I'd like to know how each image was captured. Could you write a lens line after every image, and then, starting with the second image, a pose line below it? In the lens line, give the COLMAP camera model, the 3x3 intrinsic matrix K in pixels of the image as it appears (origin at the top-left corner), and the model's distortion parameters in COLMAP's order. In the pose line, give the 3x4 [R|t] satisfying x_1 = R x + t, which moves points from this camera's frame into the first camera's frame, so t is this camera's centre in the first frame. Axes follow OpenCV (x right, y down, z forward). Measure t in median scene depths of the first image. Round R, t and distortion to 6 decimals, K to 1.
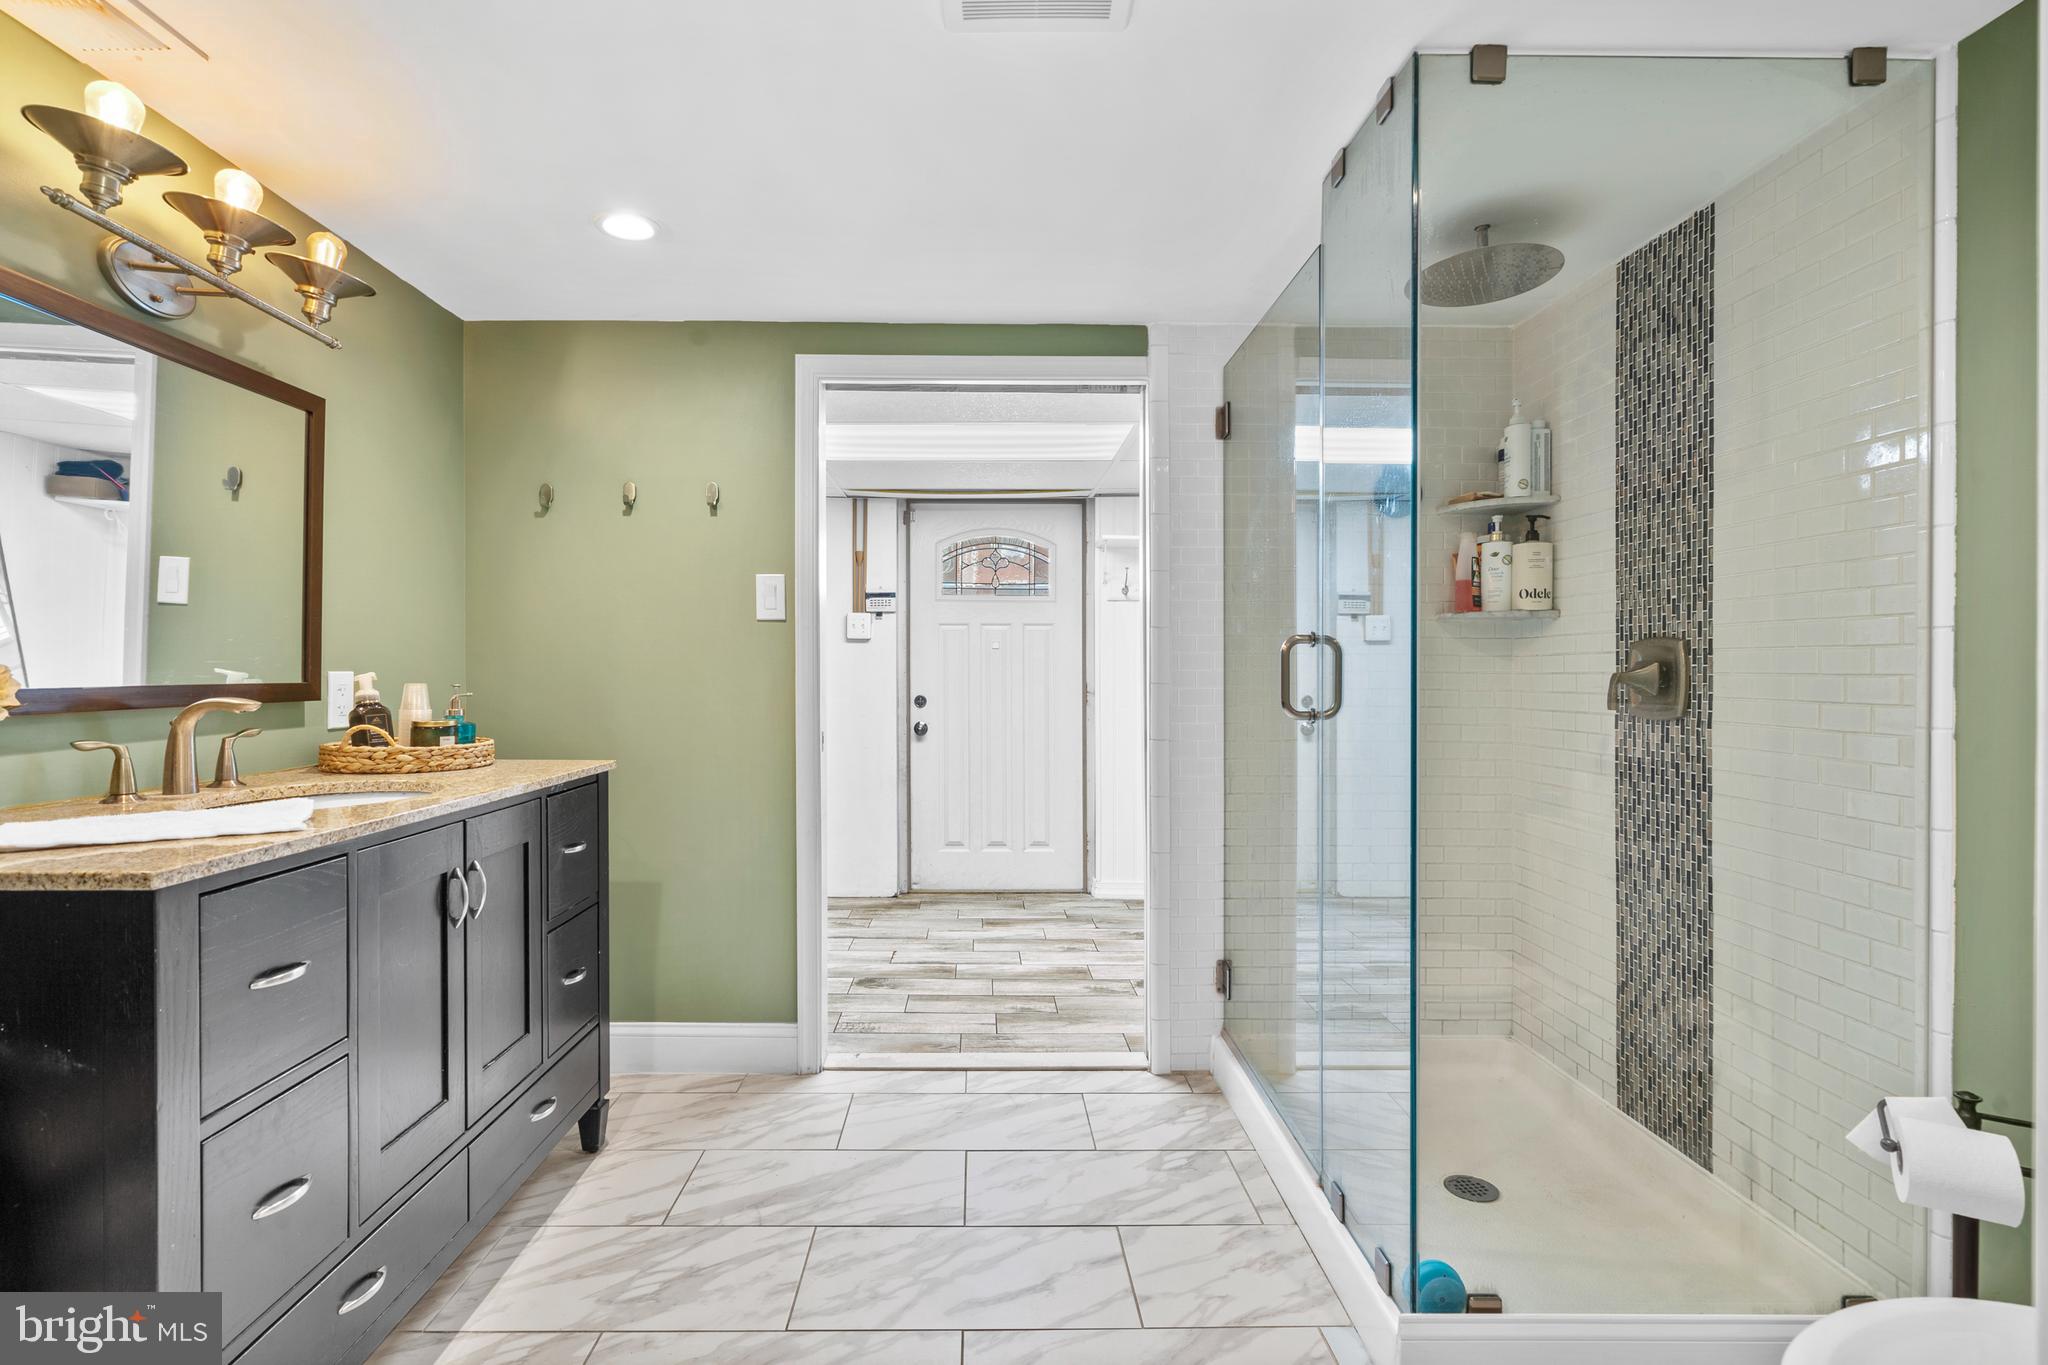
lens RADIAL K [[960.7, 0, 1028.9], [0, 960.7, 677.0], [0, 0, 1]] dist [-0.001718, 0.001672]
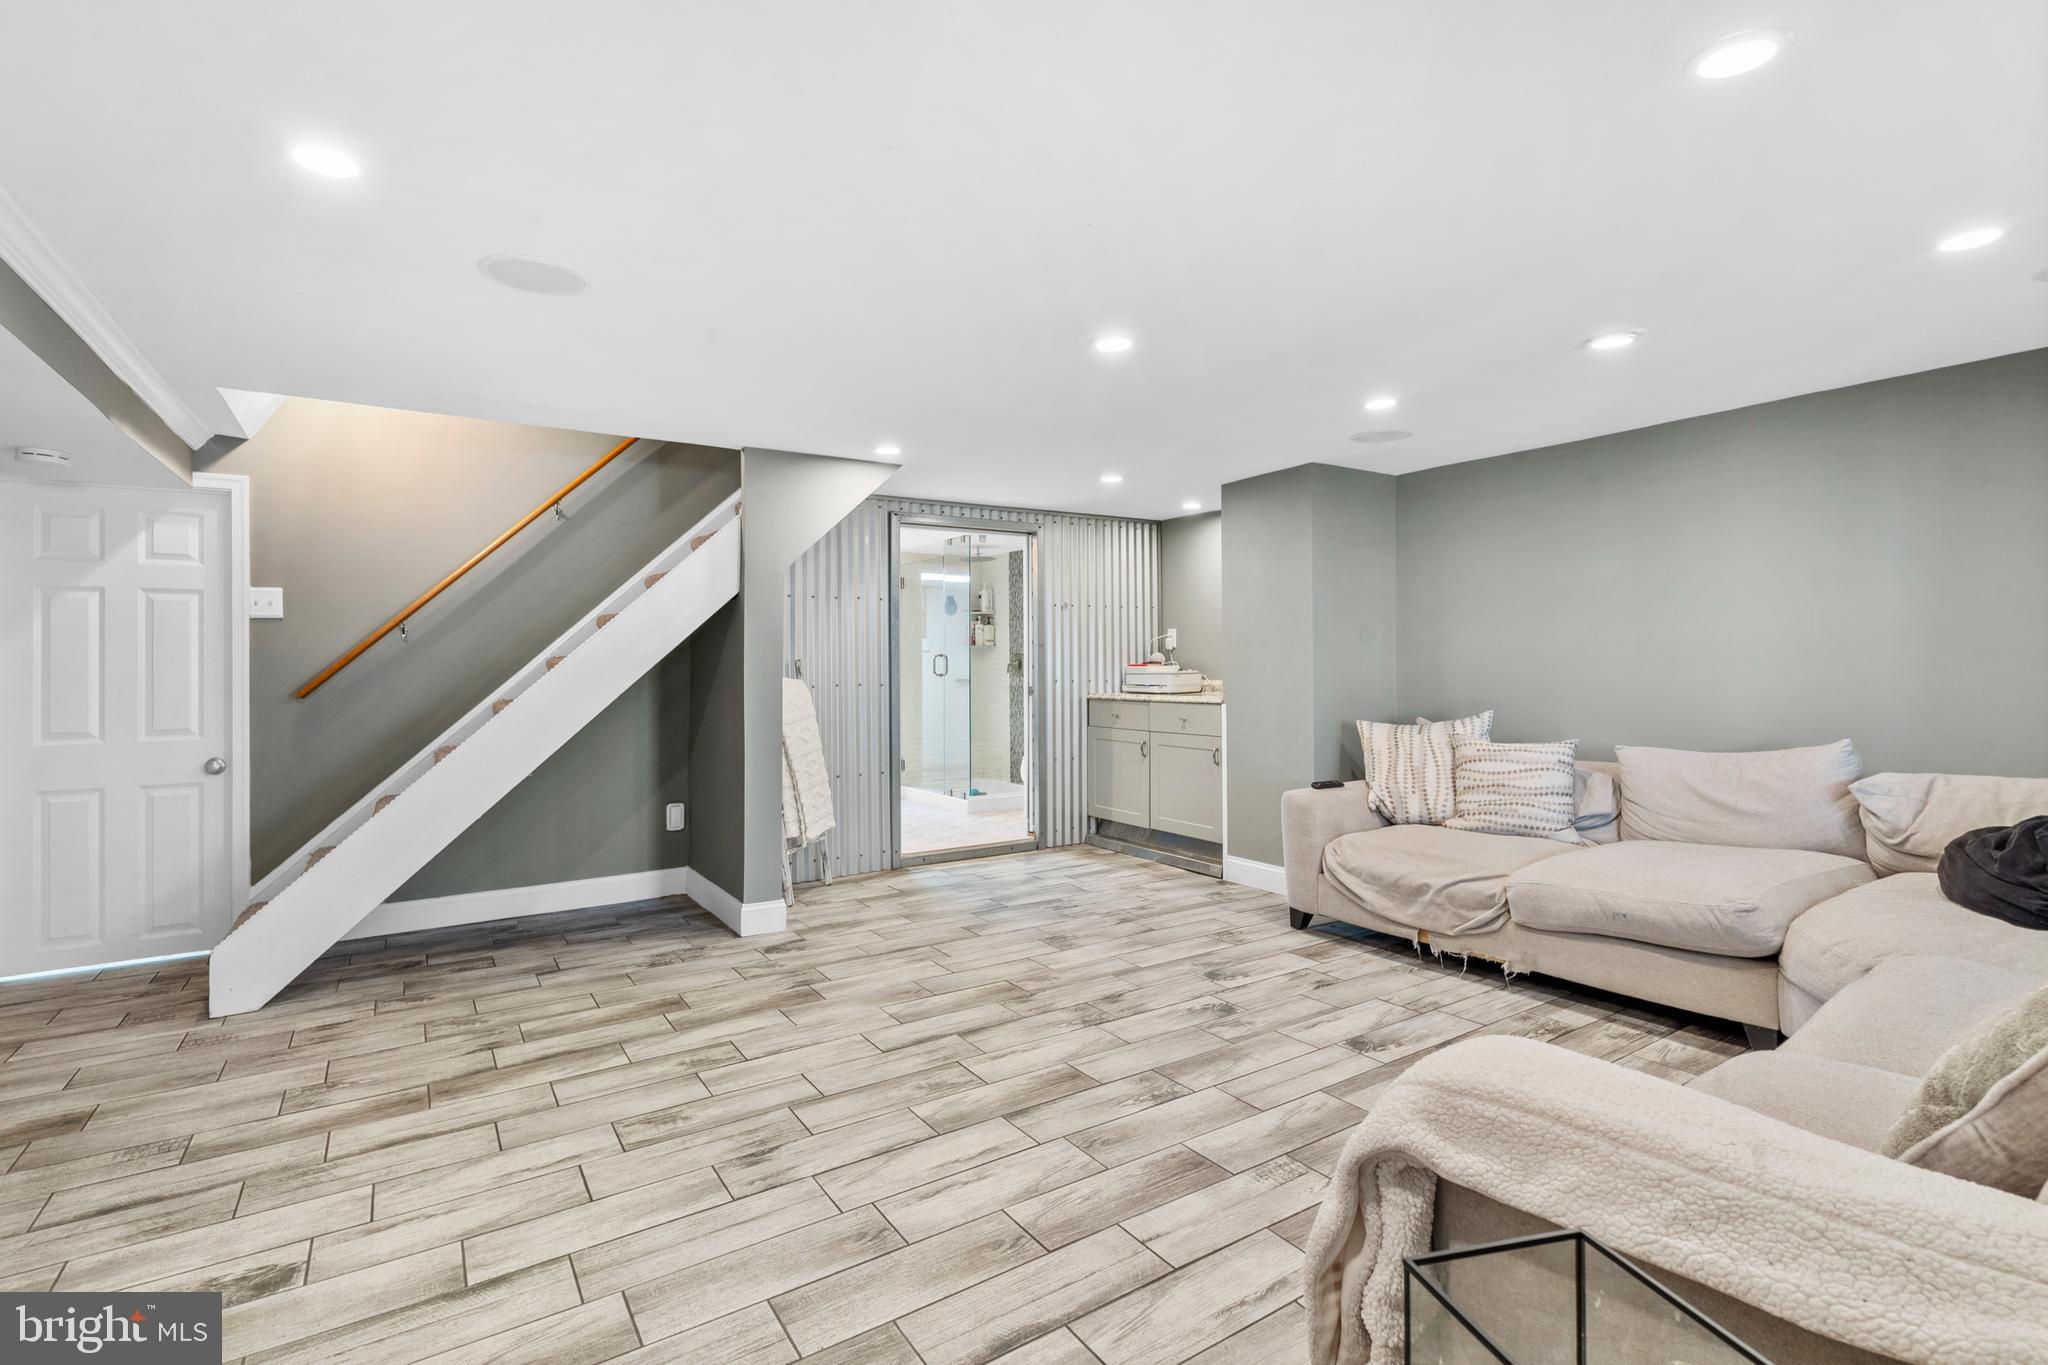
lens RADIAL K [[960.7, 0, 1028.9], [0, 960.7, 677.0], [0, 0, 1]] dist [-0.001718, 0.001672]
pose [[0.858854, -0.019278, 0.511858, -1.065799], [0.017437, 0.999813, 0.008398, 0.015556], [-0.511924, 0.001712, 0.859029, -1.933699]]
